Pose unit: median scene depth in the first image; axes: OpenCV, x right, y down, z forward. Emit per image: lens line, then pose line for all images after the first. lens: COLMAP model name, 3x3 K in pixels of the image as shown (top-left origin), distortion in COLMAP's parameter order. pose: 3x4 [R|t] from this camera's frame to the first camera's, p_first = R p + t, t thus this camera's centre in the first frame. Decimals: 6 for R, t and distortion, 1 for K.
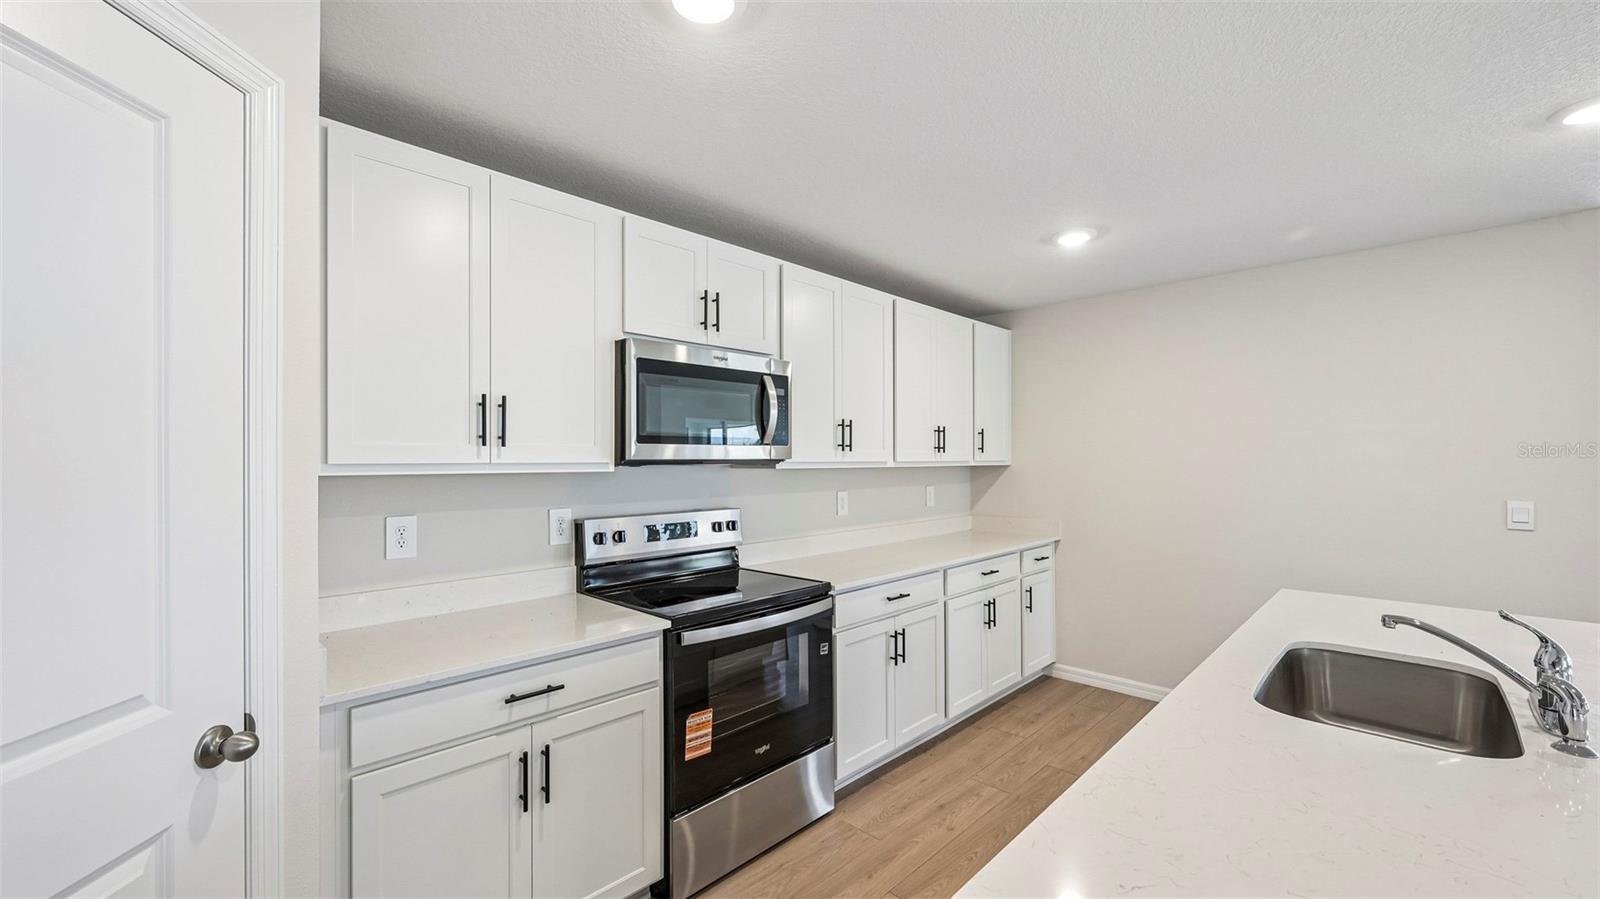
lens RADIAL K [[654.6, 0, 824.0], [0, 654.6, 455.5], [0, 0, 1]] dist [0.001837, -0.000025]
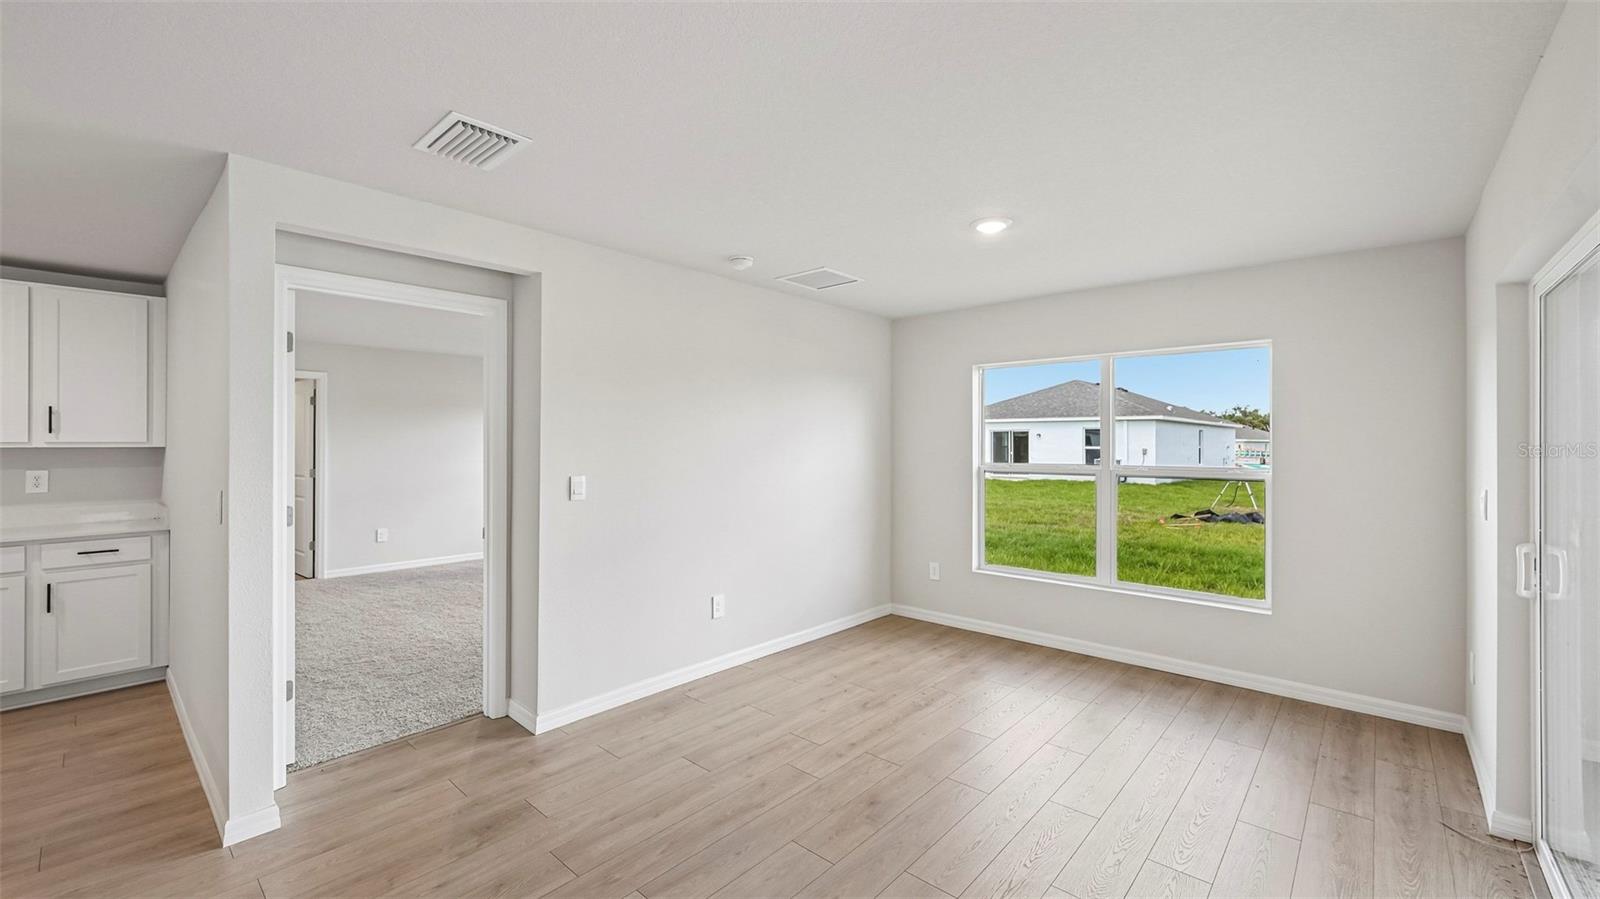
lens RADIAL K [[657.7, 0, 794.2], [0, 657.7, 439.0], [0, 0, 1]] dist [0.002085, 0.000042]
pose [[0.999966, 0.006066, -0.005634, 2.020531], [-0.006039, 0.999970, 0.004830, -0.010270], [0.005664, -0.004796, 0.999972, 0.167502]]
